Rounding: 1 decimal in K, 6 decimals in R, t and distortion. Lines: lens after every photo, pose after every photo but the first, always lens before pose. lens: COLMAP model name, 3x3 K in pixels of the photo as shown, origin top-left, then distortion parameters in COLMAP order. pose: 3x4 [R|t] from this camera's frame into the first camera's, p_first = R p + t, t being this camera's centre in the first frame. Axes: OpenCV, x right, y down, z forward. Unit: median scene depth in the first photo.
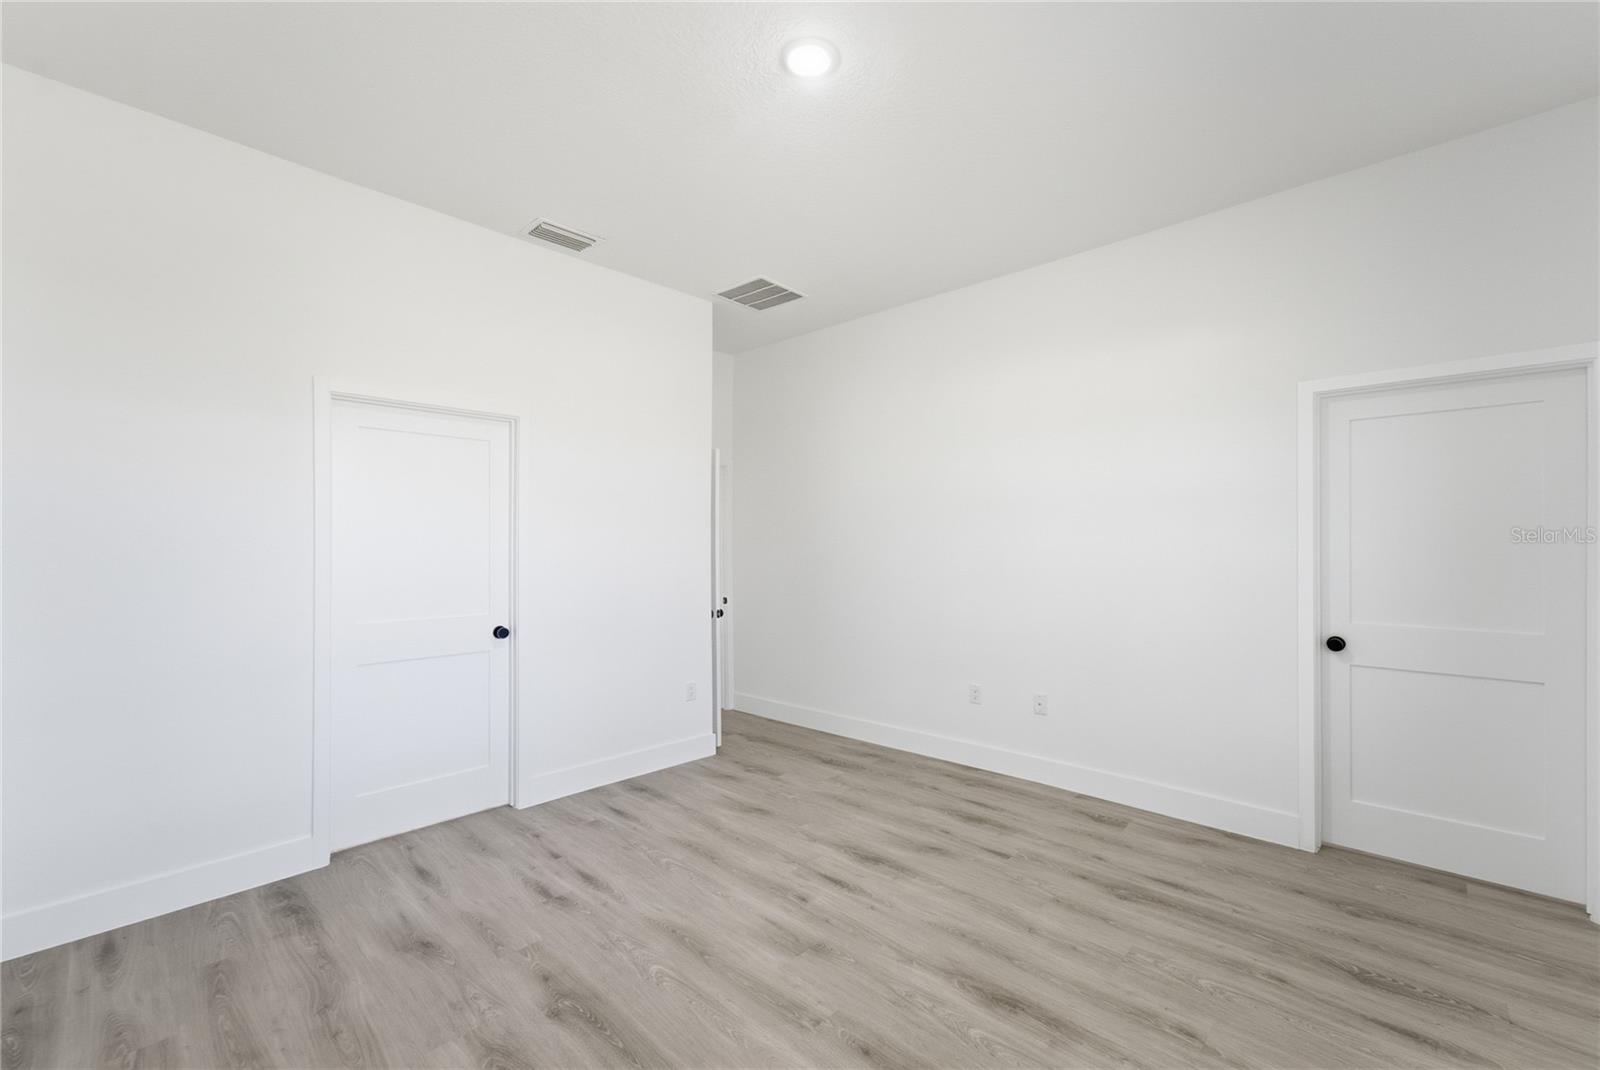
lens RADIAL K [[658.8, 0, 810.9], [0, 658.8, 537.9], [0, 0, 1]] dist [-0.018921, 0.007141]
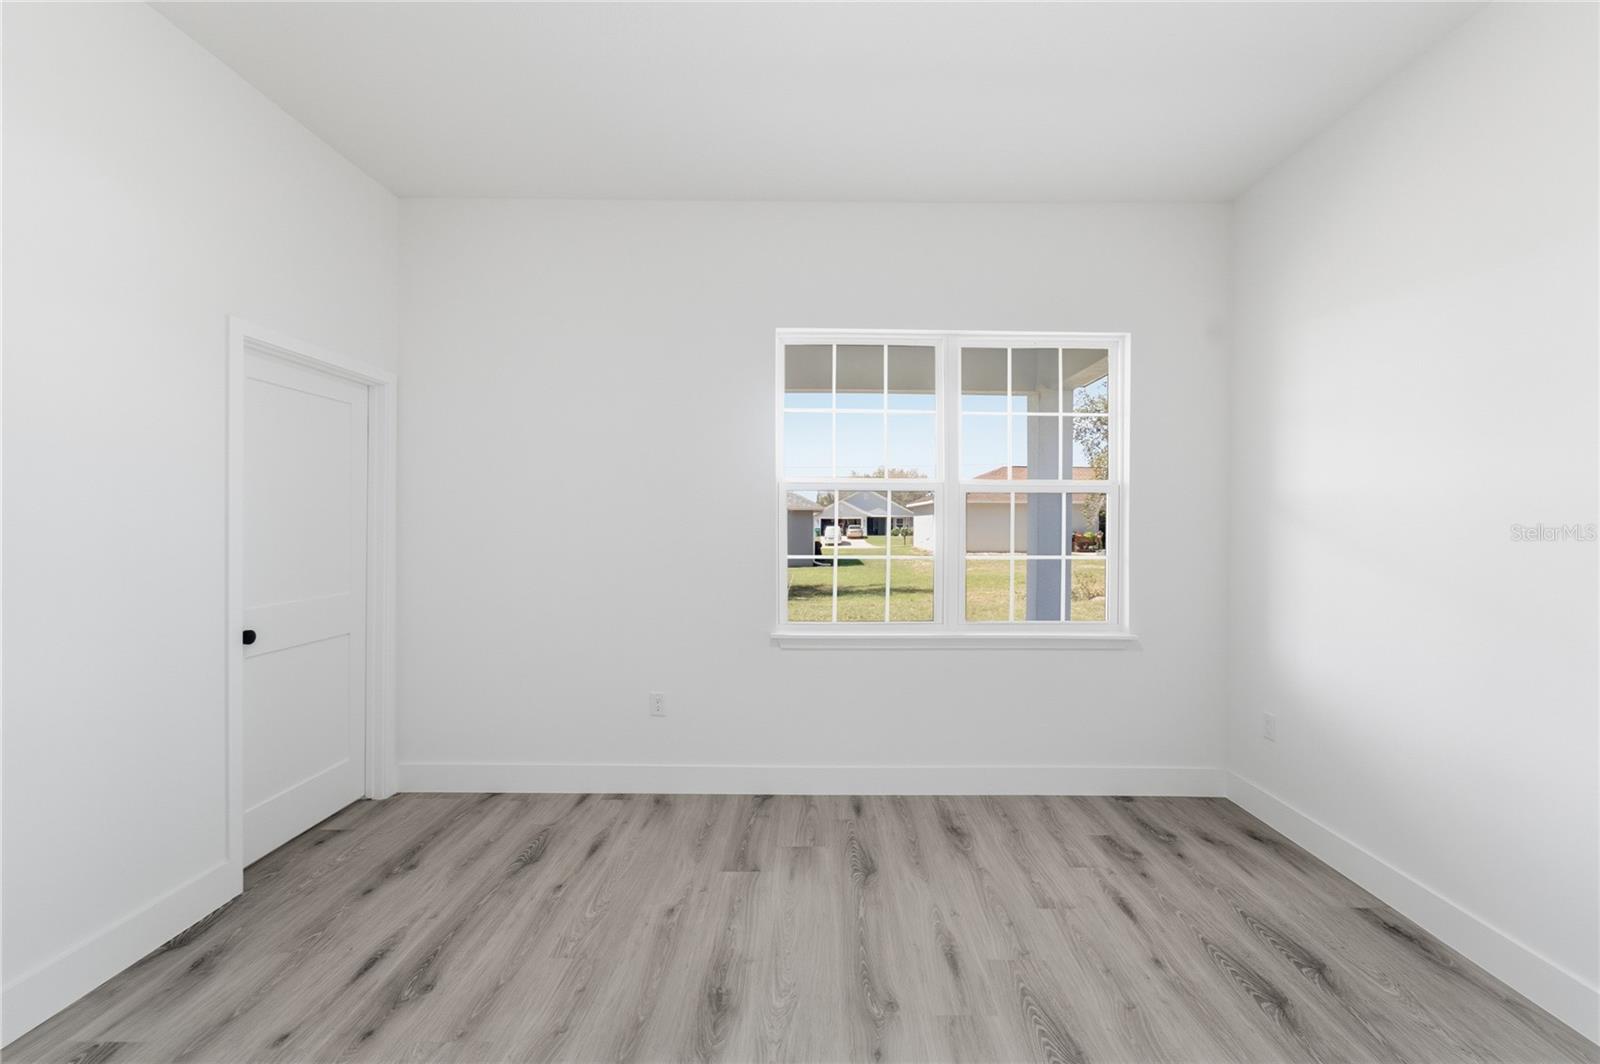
lens RADIAL K [[666.9, 0, 809.6], [0, 666.9, 537.6], [0, 0, 1]] dist [-0.001934, 0.001008]
pose [[-0.681509, -0.019884, 0.731540, -0.412933], [-0.013144, 0.999802, 0.014930, 0.013978], [-0.731692, 0.000560, -0.681636, 1.316630]]
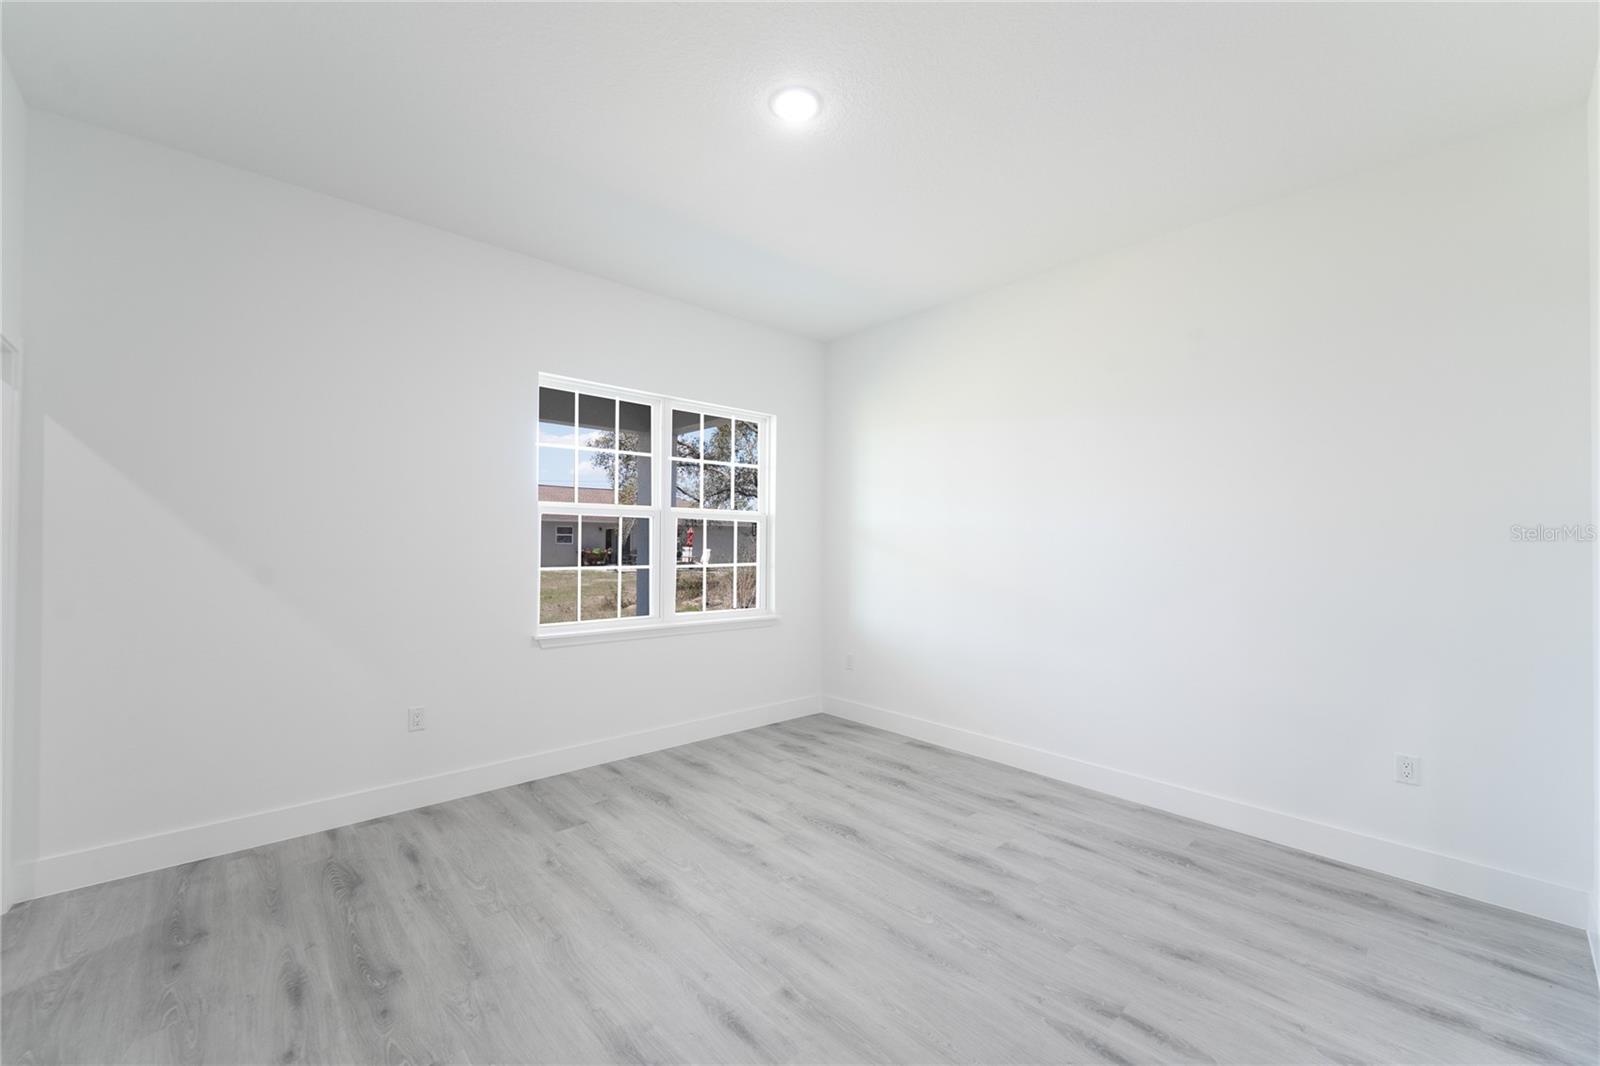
lens RADIAL K [[658.8, 0, 815.6], [0, 658.8, 539.6], [0, 0, 1]] dist [-0.018921, 0.007141]
pose [[-0.998127, -0.005427, 0.060936, -0.099436], [-0.006362, 0.999865, -0.015165, 0.022692], [-0.060845, -0.015525, -0.998026, 1.955327]]
